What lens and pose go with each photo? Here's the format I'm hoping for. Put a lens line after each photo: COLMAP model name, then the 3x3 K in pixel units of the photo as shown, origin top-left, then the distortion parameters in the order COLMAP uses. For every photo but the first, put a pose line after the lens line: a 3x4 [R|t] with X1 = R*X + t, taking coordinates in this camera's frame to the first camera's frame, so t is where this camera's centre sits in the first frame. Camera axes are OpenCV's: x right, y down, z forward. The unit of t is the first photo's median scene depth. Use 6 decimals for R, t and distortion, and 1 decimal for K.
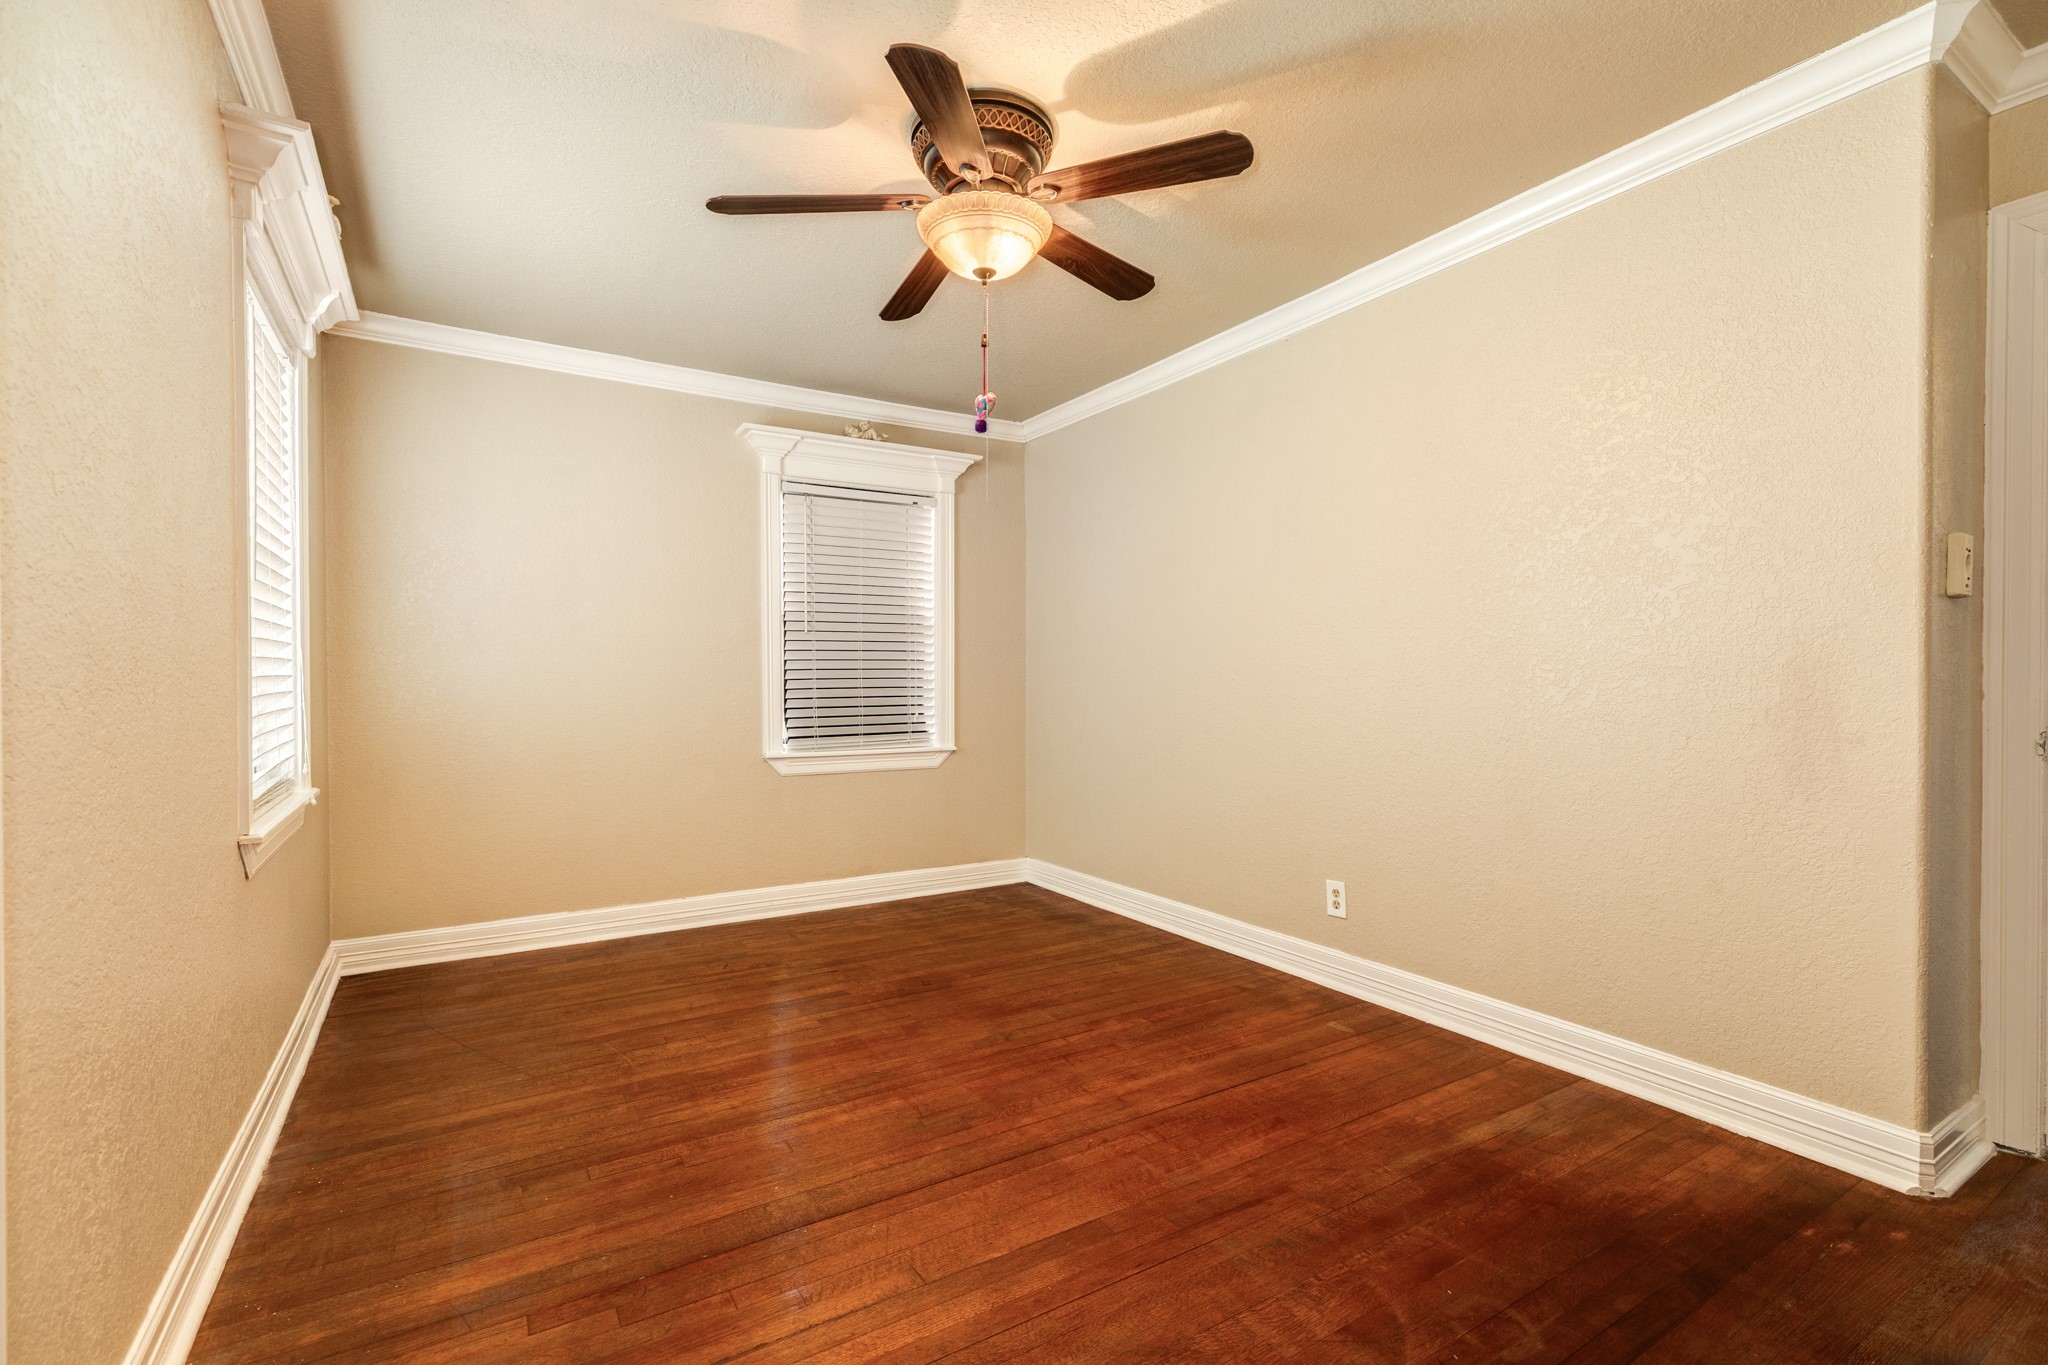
lens RADIAL K [[912.9, 0, 1023.2], [0, 912.9, 684.3], [0, 0, 1]] dist [0.005519, -0.000052]
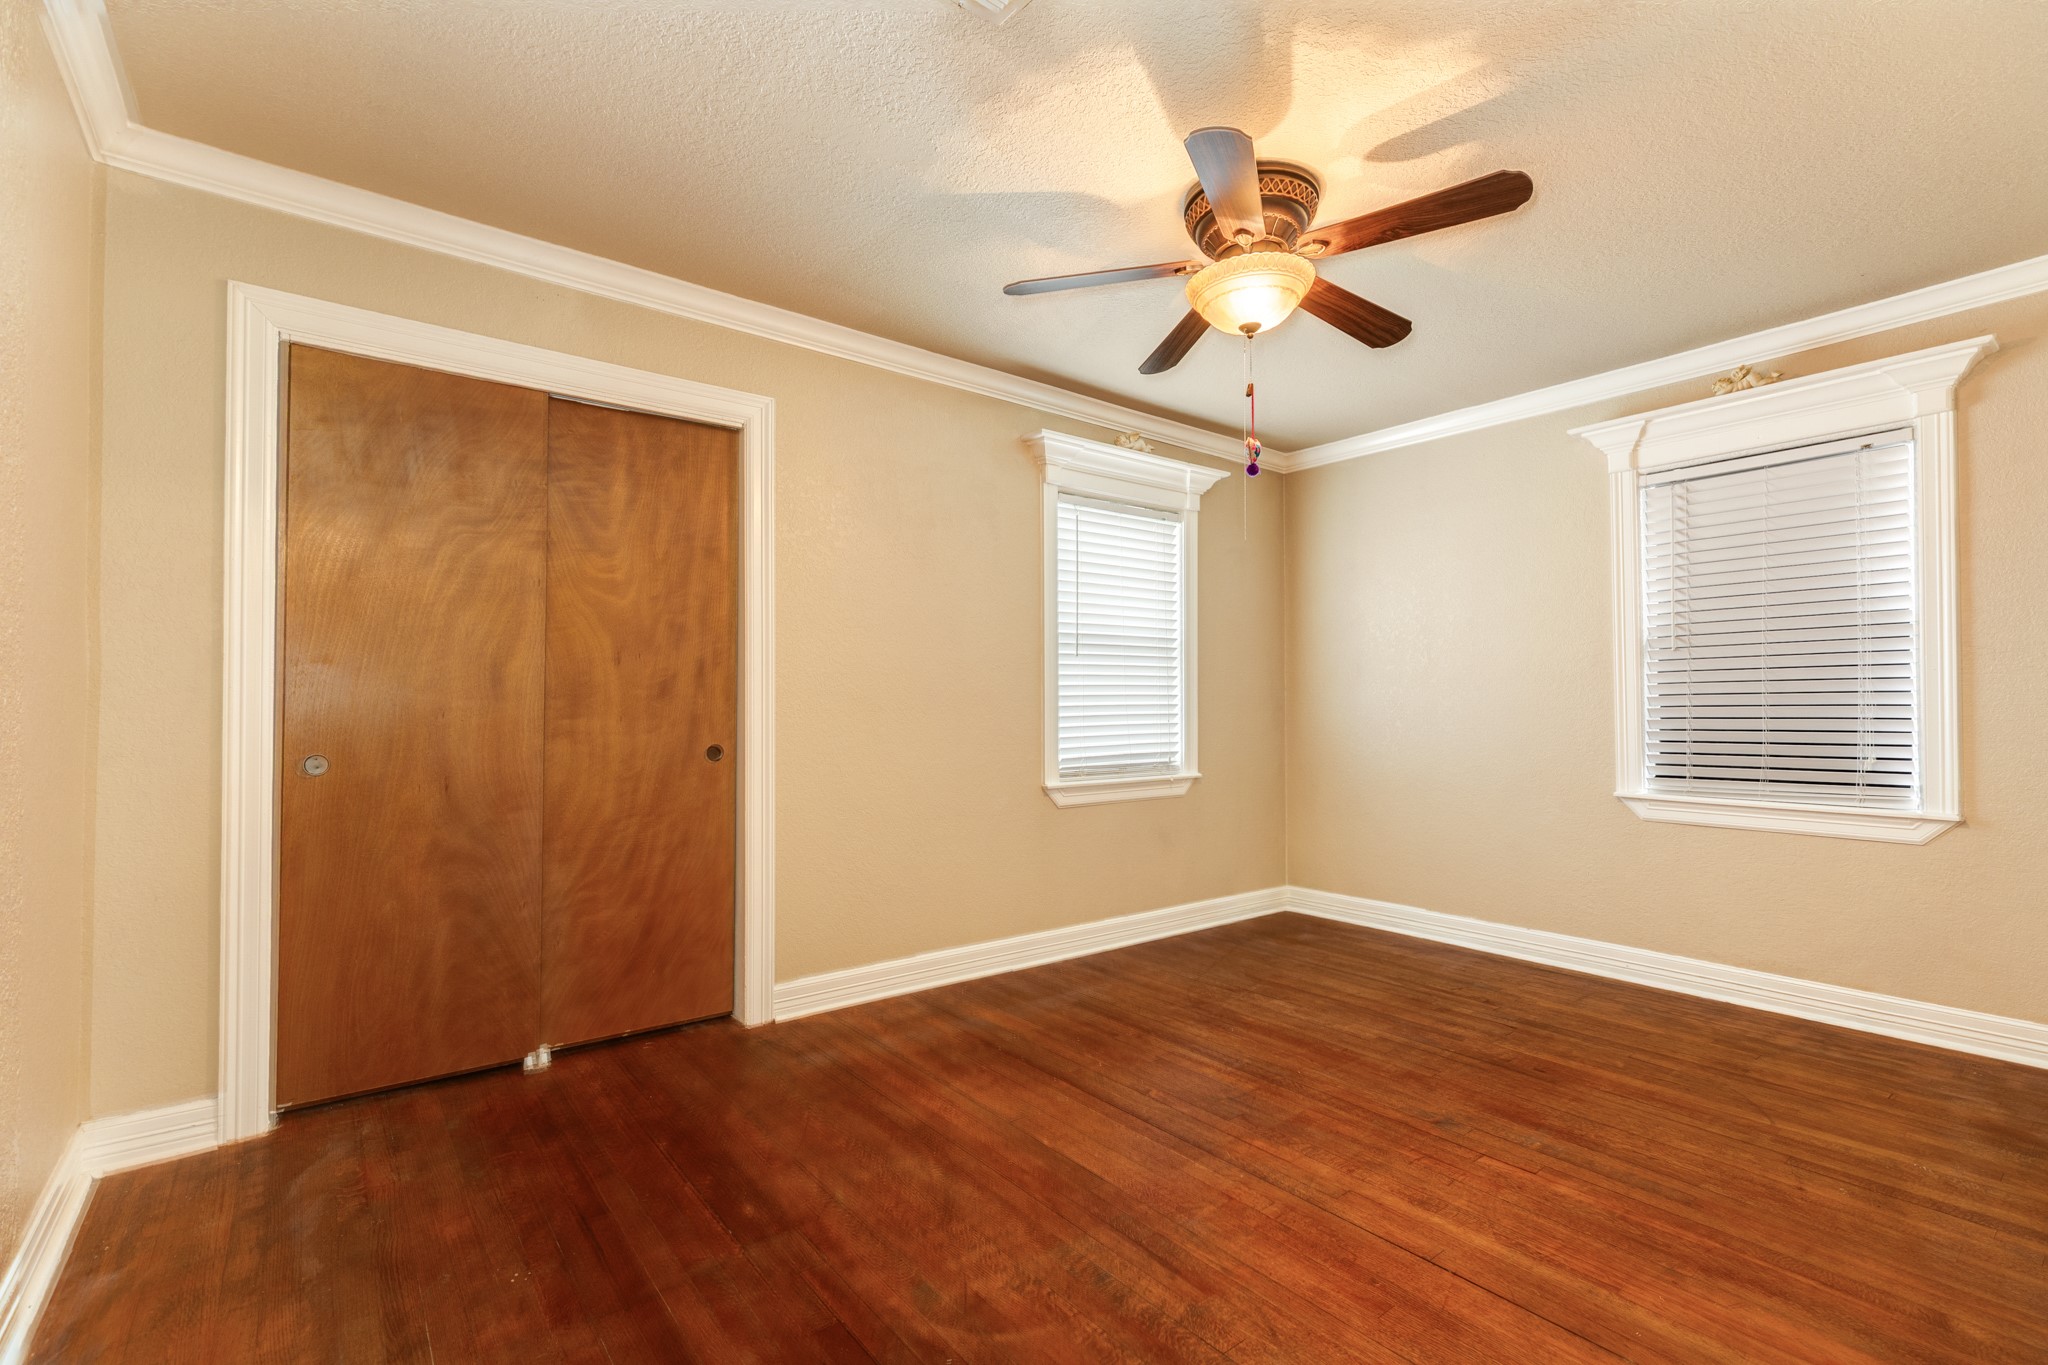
lens RADIAL K [[912.9, 0, 1022.4], [0, 912.9, 688.8], [0, 0, 1]] dist [0.005519, -0.000052]
pose [[0.113160, -0.017189, -0.993428, 0.638784], [-0.005623, 0.999823, -0.017940, -0.004299], [0.993561, 0.007616, 0.113043, 0.401264]]
